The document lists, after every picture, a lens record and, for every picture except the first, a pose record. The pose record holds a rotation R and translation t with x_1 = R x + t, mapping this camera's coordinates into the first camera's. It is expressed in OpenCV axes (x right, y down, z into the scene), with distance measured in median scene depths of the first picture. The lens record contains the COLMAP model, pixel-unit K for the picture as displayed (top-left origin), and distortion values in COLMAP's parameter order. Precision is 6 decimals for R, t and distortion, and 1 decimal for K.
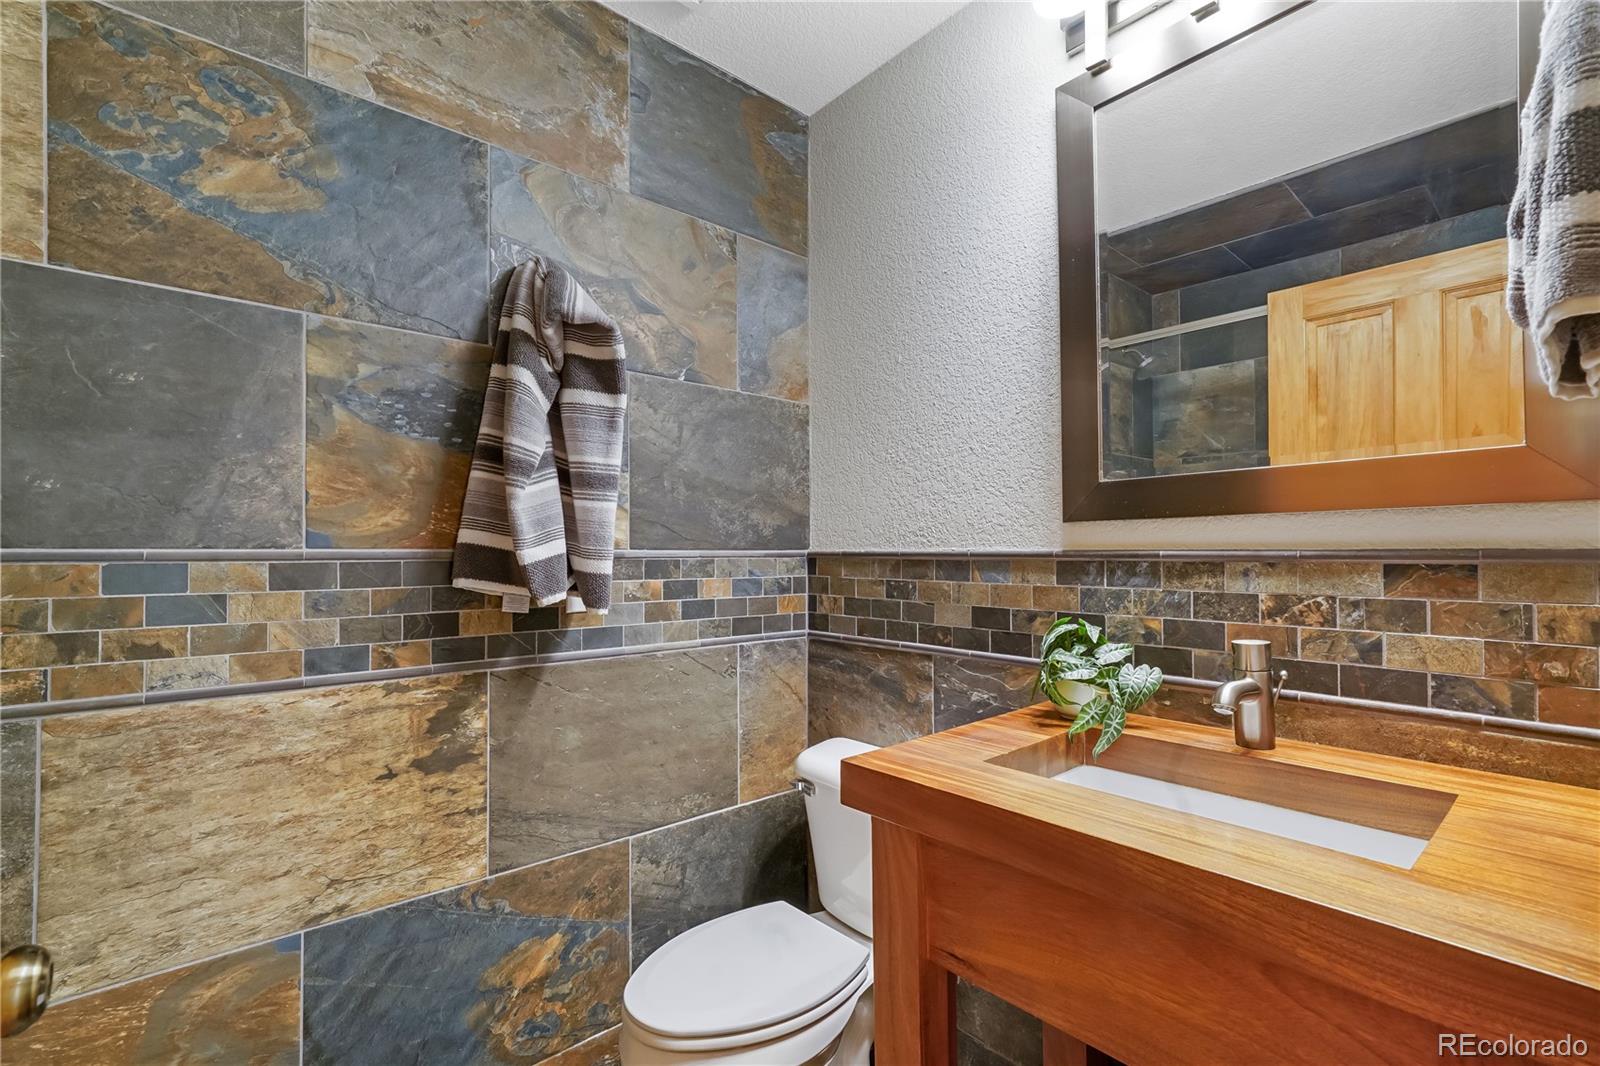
lens RADIAL K [[706.3, 0, 800.1], [0, 706.3, 543.1], [0, 0, 1]] dist [0.003173, 0.001139]
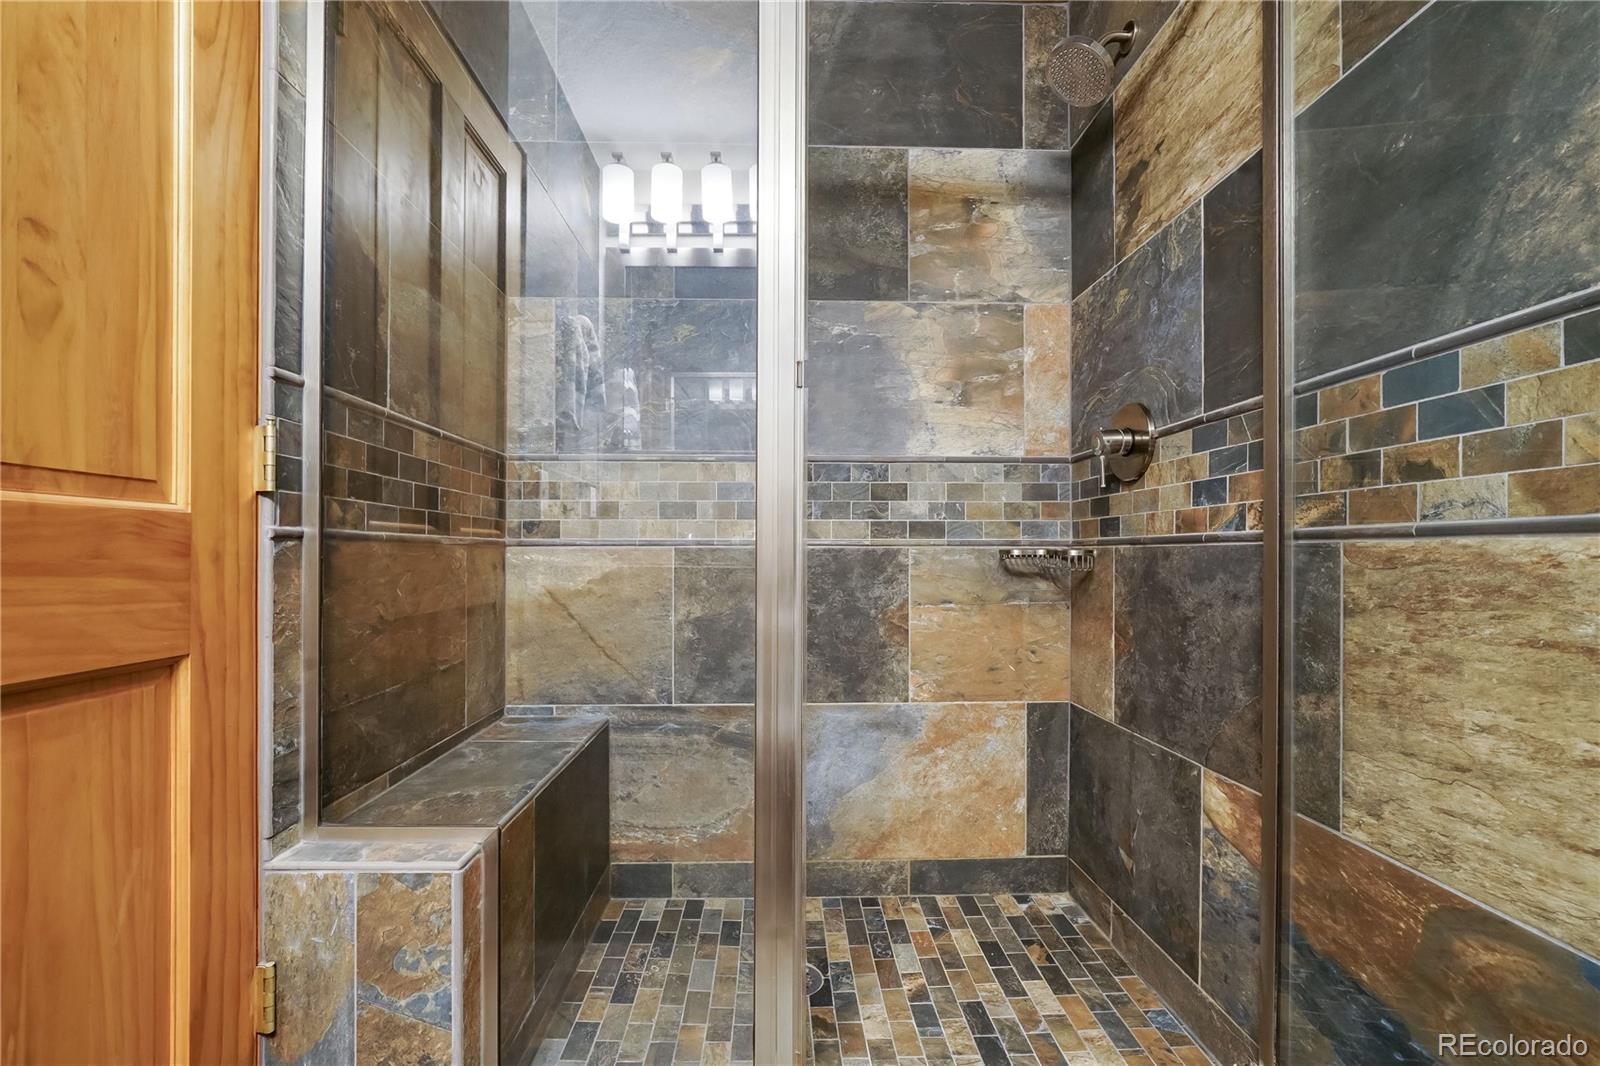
lens RADIAL K [[658.0, 0, 794.7], [0, 658.0, 547.9], [0, 0, 1]] dist [-0.001750, 0.000180]
pose [[-0.626633, -0.004336, -0.779303, 0.097372], [0.012999, 0.999787, -0.016015, 0.236572], [0.779206, -0.020166, -0.626443, 0.891412]]
